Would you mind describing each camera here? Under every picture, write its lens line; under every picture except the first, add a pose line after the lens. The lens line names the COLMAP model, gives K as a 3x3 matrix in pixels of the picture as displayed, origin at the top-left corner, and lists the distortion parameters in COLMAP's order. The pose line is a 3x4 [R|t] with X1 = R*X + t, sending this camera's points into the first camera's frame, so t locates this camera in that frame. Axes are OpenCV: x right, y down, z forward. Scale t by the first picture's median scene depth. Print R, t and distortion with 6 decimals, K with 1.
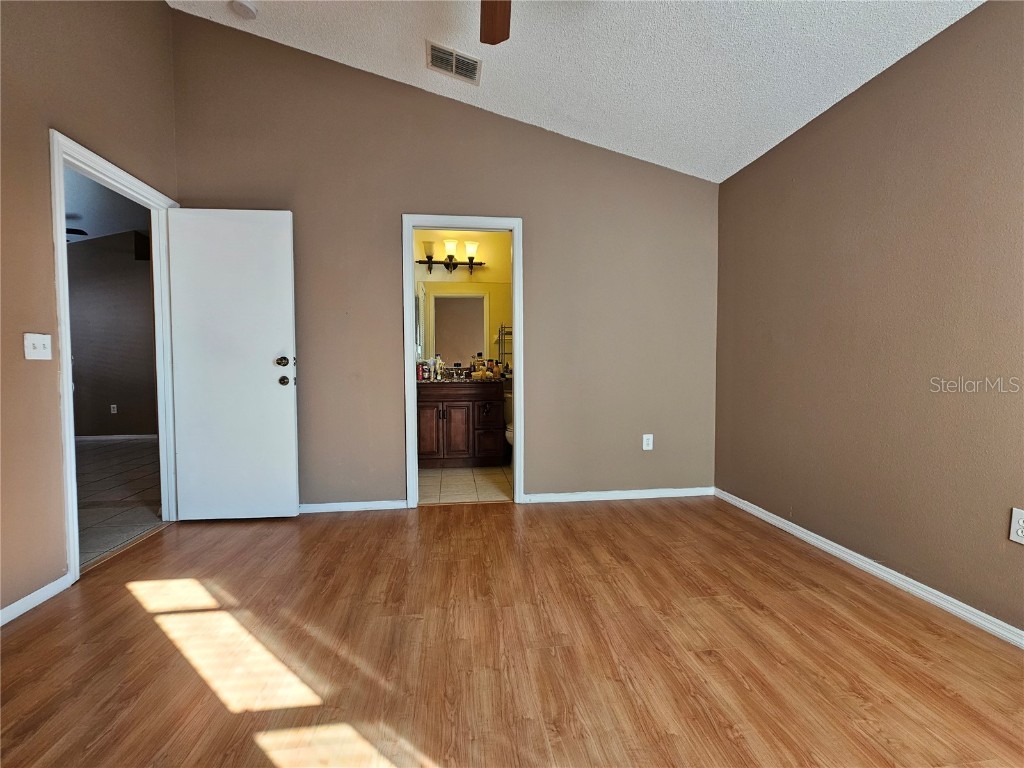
lens RADIAL K [[418.1, 0, 502.2], [0, 418.1, 380.4], [0, 0, 1]] dist [-0.001245, 0.001653]
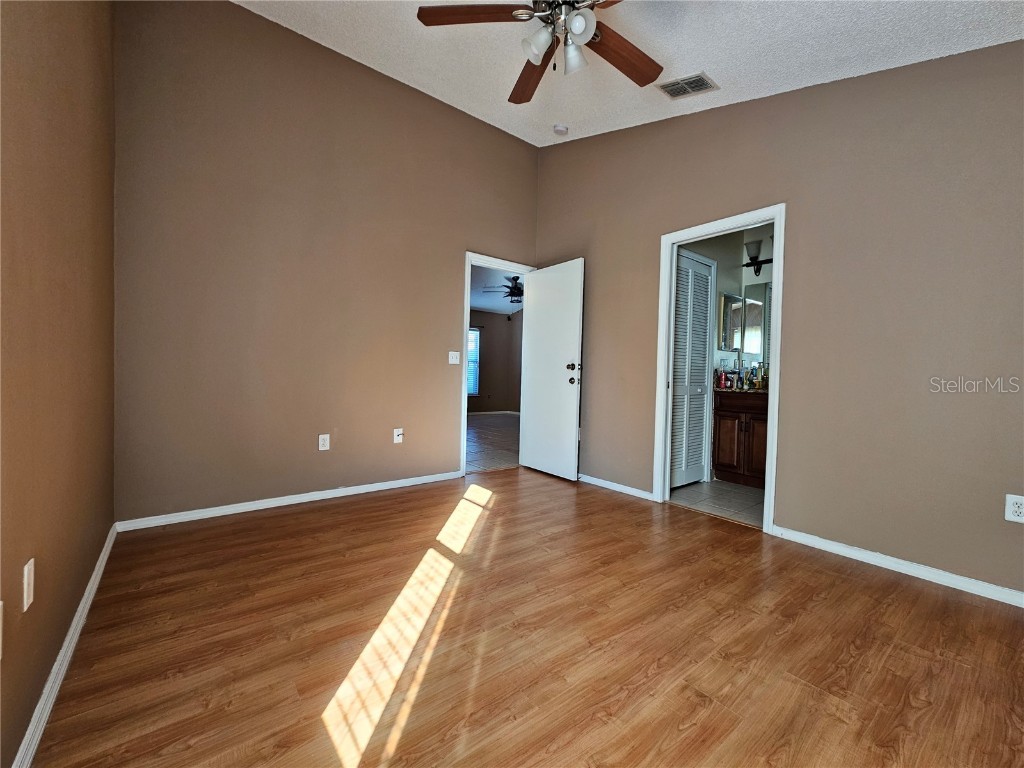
lens RADIAL K [[418.1, 0, 508.7], [0, 418.1, 380.6], [0, 0, 1]] dist [-0.001245, 0.001653]
pose [[0.528963, 0.034365, -0.847949, 0.498460], [-0.055649, 0.998434, 0.005749, 0.003802], [0.846818, 0.044146, 0.530047, 0.079447]]
